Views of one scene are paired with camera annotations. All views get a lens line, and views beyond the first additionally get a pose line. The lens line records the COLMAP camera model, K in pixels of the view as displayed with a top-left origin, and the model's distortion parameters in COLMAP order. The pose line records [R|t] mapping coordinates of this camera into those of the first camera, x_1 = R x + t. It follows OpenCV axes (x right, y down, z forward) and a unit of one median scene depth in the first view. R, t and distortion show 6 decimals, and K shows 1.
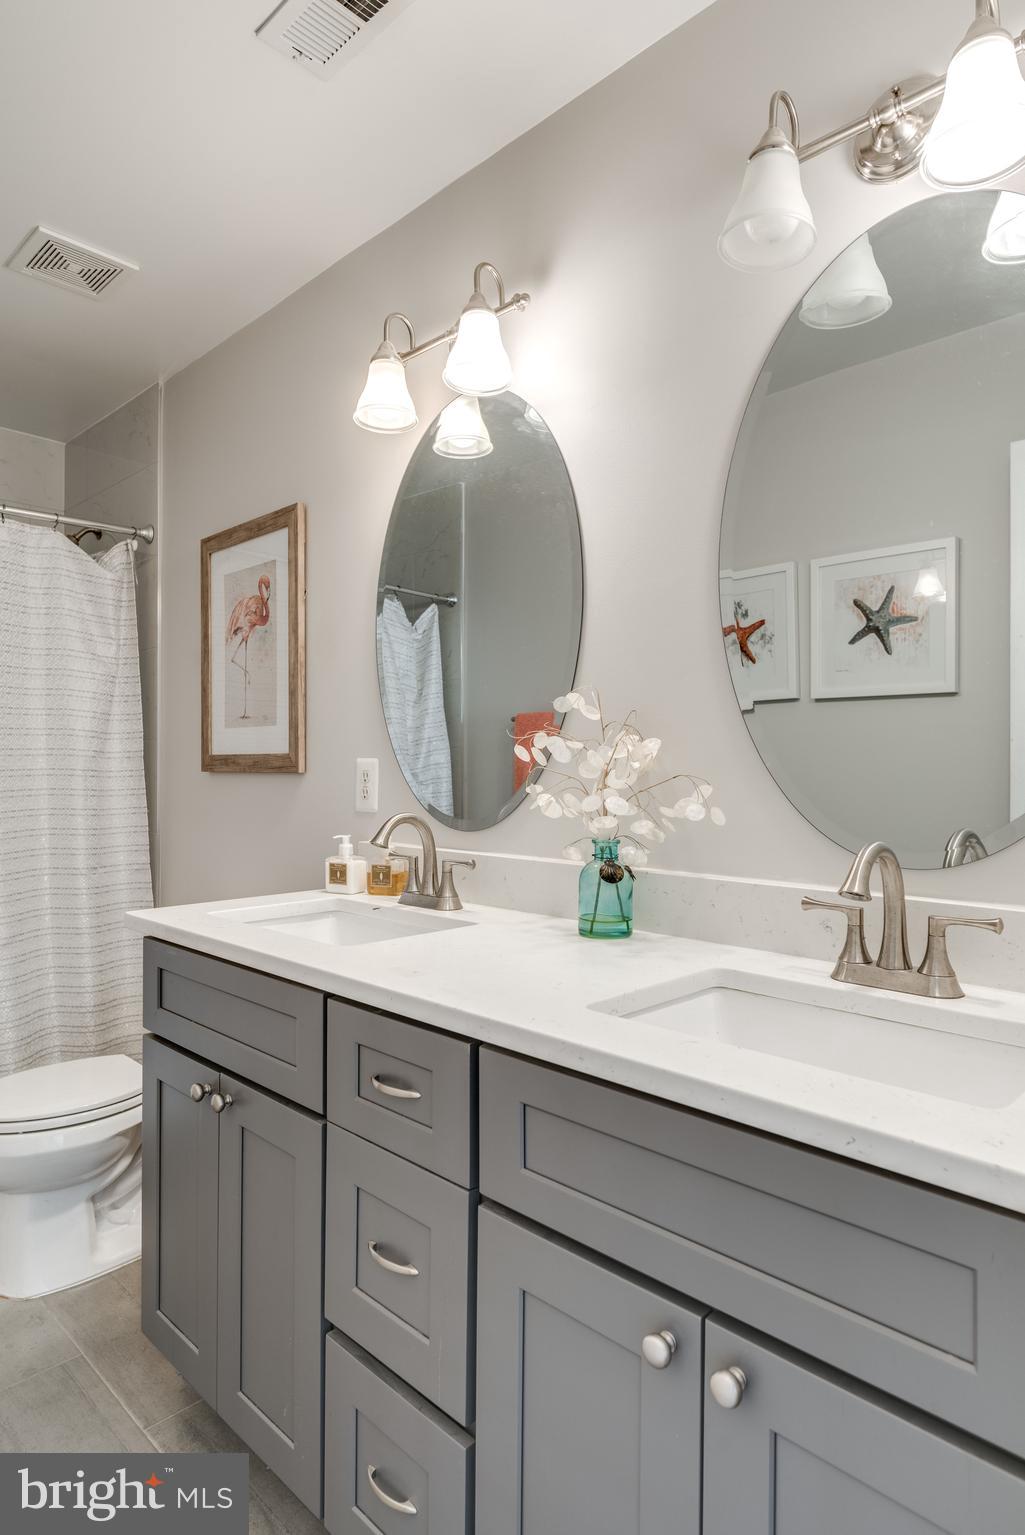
lens RADIAL K [[882.4, 0, 511.5], [0, 882.4, 767.0], [0, 0, 1]] dist [-0.007813, 0.003633]
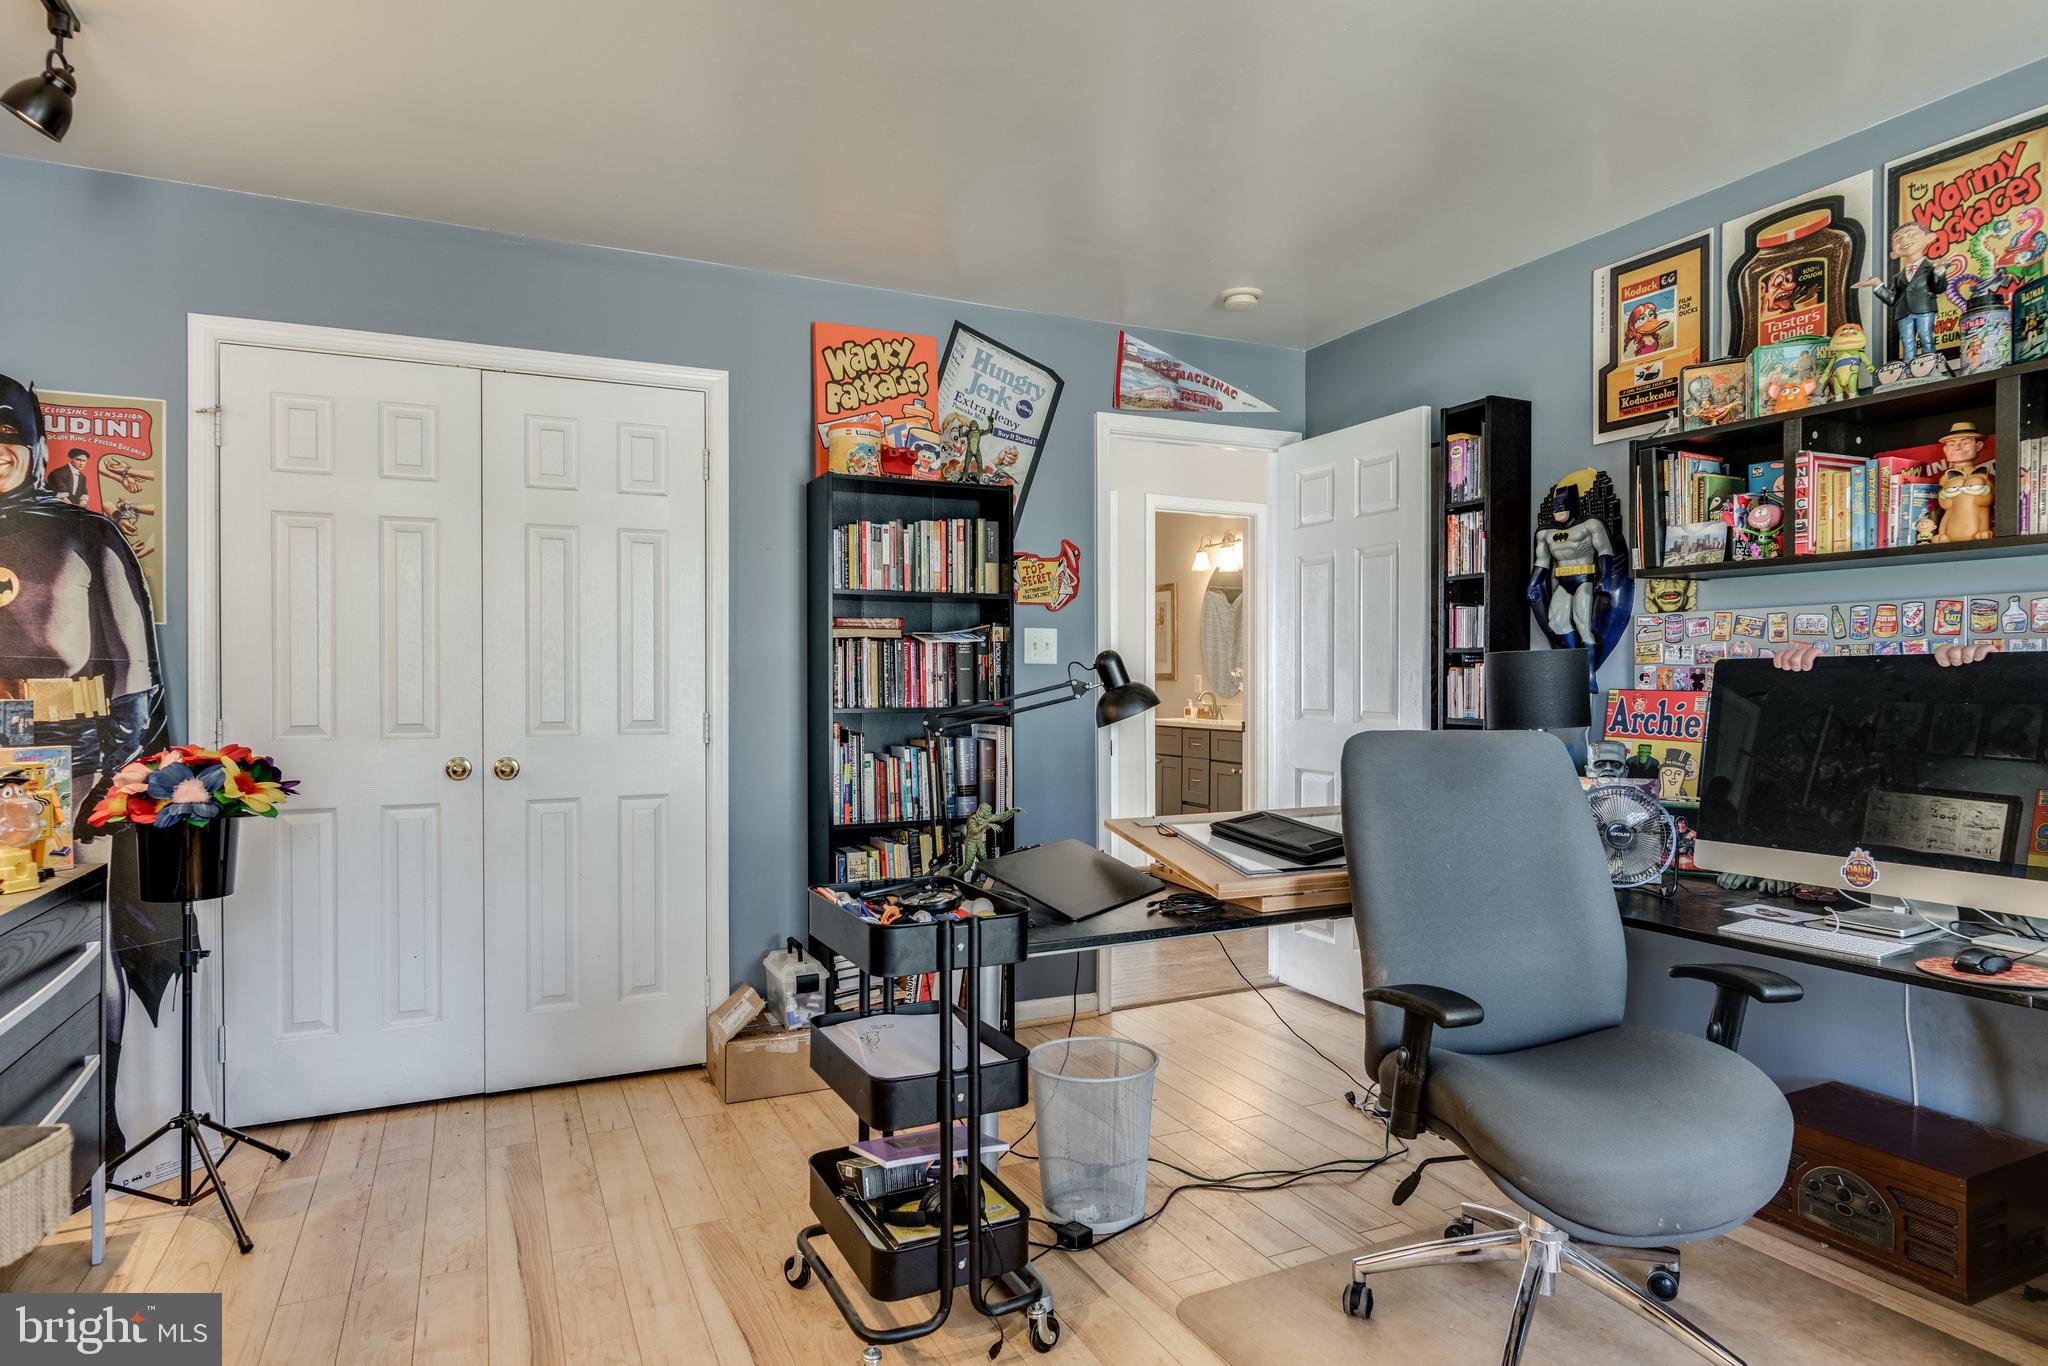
lens RADIAL K [[1177.4, 0, 1026.7], [0, 1177.4, 684.3], [0, 0, 1]] dist [-0.007813, 0.003633]
pose [[0.934658, -0.001249, -0.355547, 0.707604], [0.002958, 0.999987, 0.004262, 0.003648], [0.355537, -0.005035, 0.934649, -2.915778]]
